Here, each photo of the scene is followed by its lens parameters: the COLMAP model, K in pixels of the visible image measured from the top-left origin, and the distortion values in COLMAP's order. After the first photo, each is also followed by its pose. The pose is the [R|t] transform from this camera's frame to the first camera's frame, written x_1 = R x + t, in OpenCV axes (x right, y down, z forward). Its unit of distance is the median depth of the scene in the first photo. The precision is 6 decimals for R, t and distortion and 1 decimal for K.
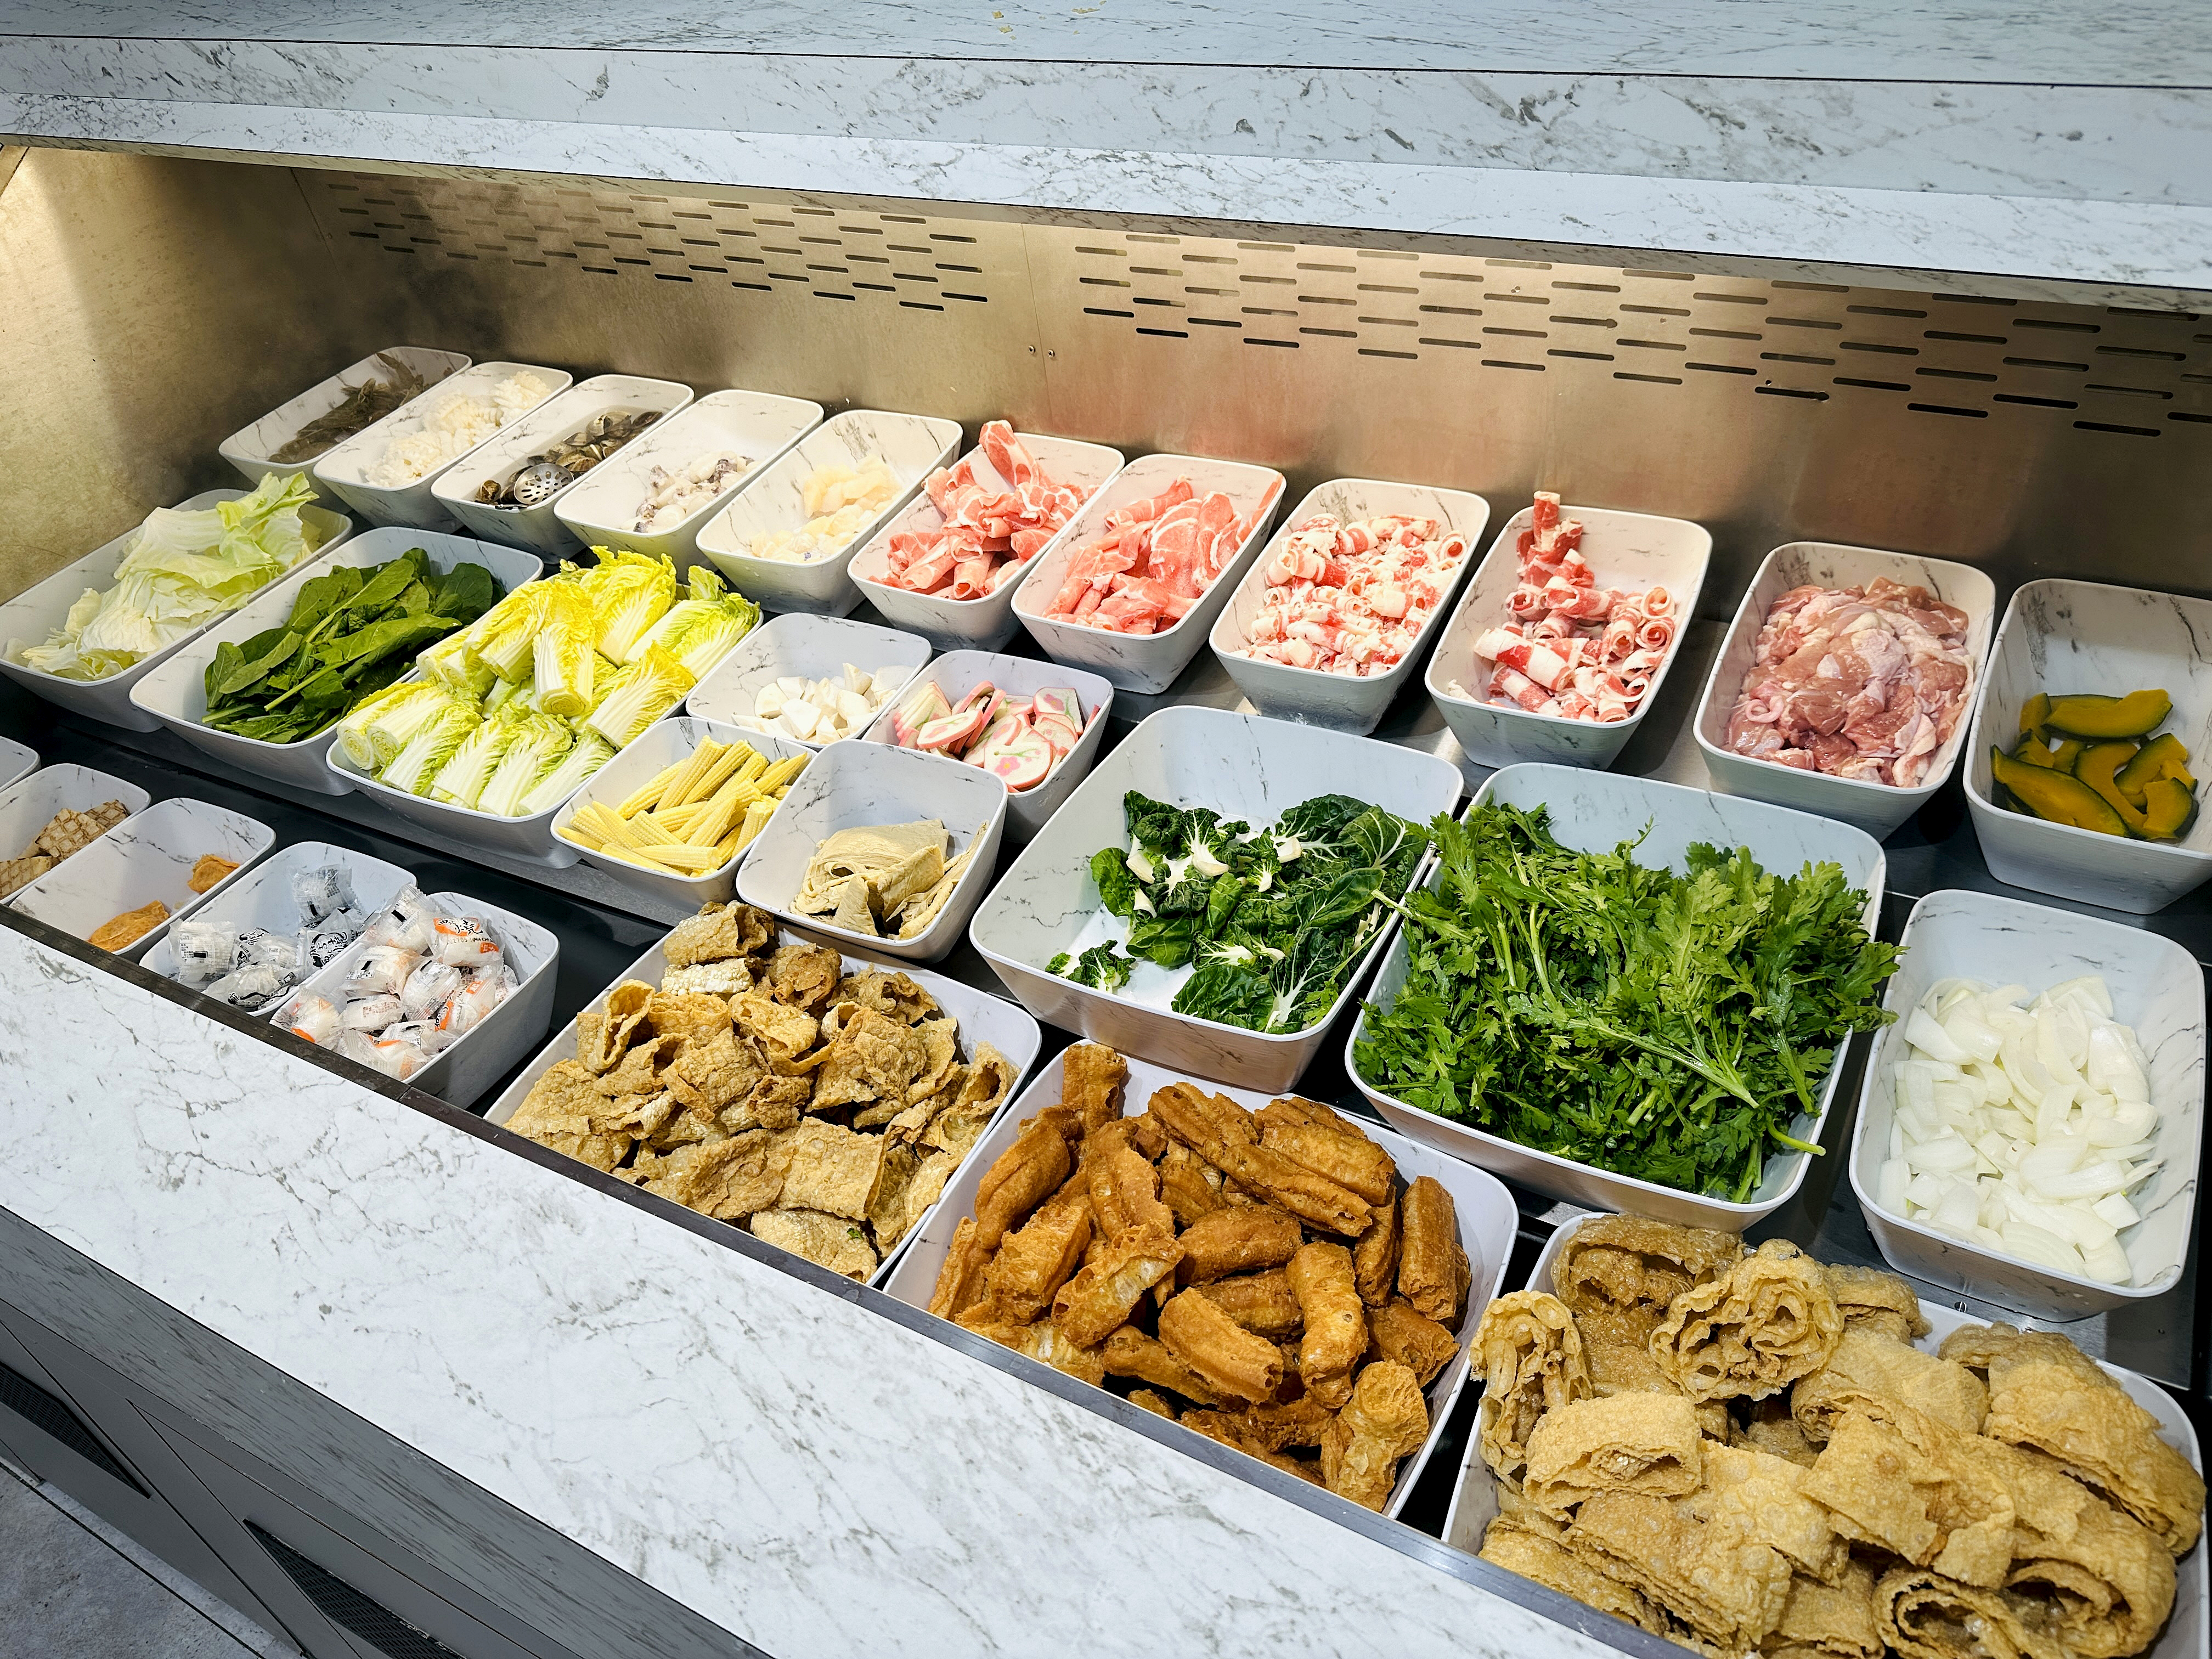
lens RADIAL K [[1556.3, 0, 1099.3], [0, 1556.3, 831.1], [0, 0, 1]] dist [0.012373, -0.019110]
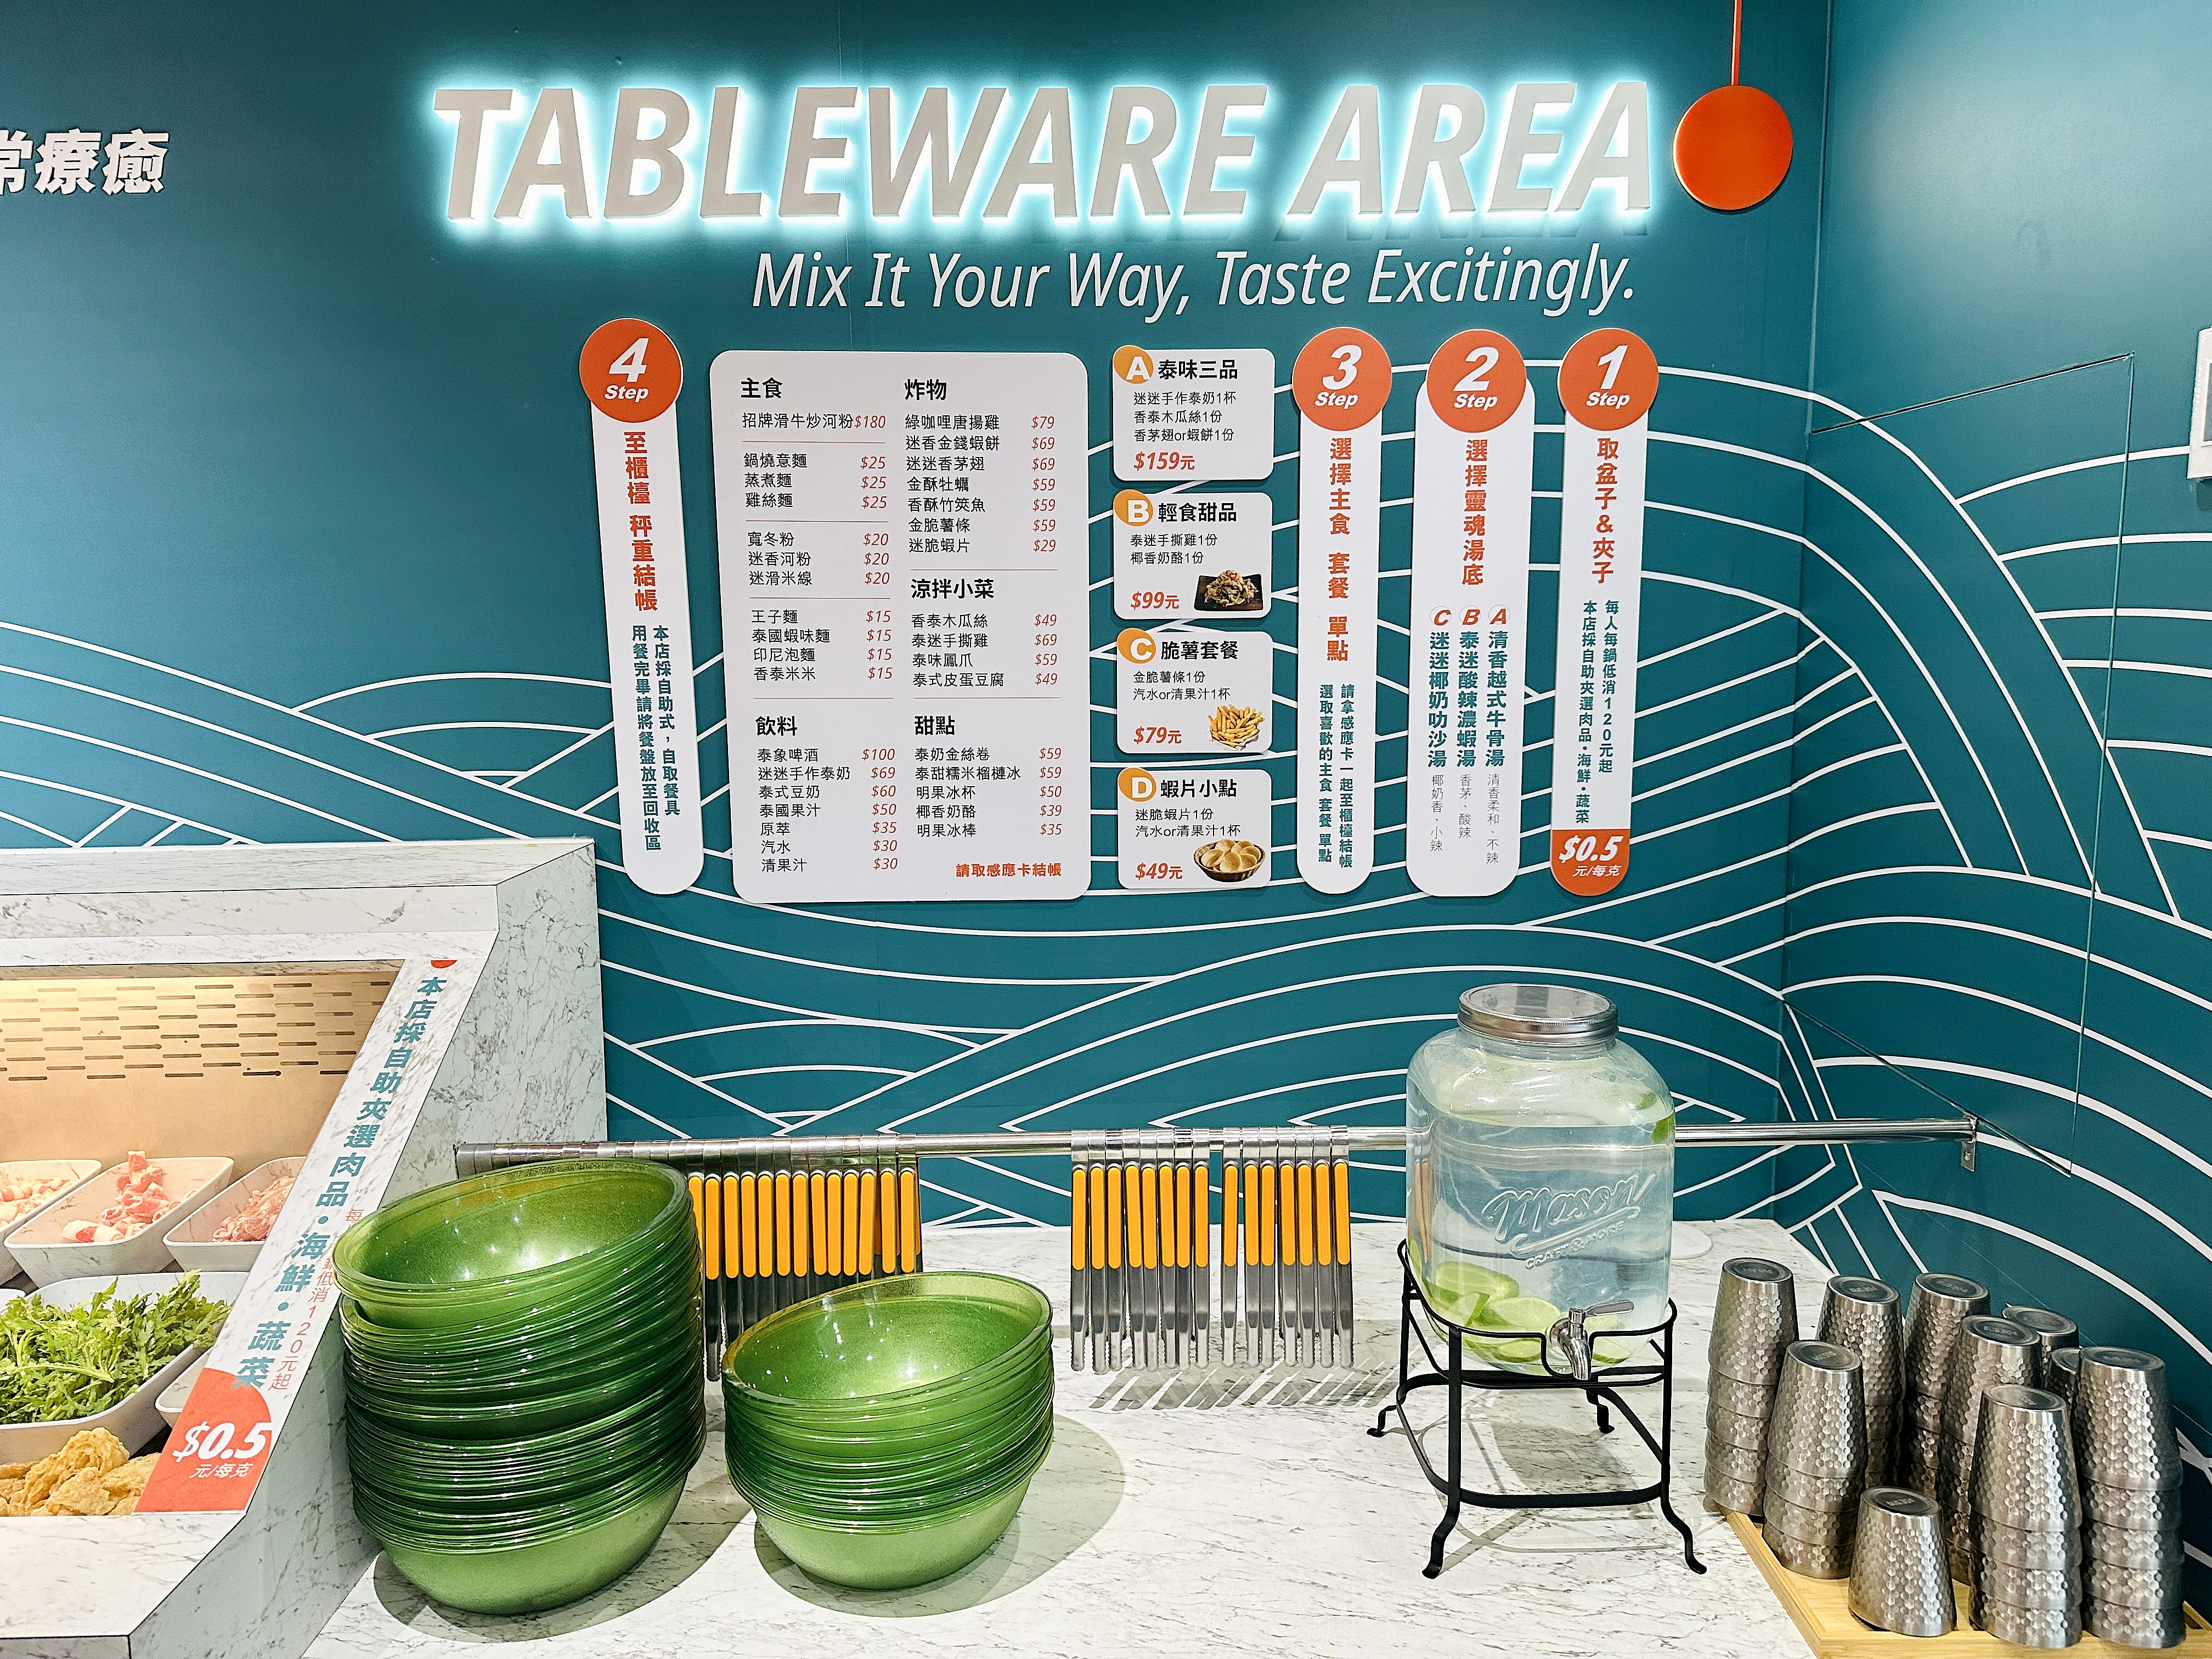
lens RADIAL K [[1556.3, 0, 1108.8], [0, 1556.3, 831.6], [0, 0, 1]] dist [0.012373, -0.019110]
pose [[0.870140, 0.036132, 0.491478, 0.416941], [0.251295, 0.825369, -0.505585, 0.692203], [-0.423918, 0.563436, 0.709107, -0.923192]]
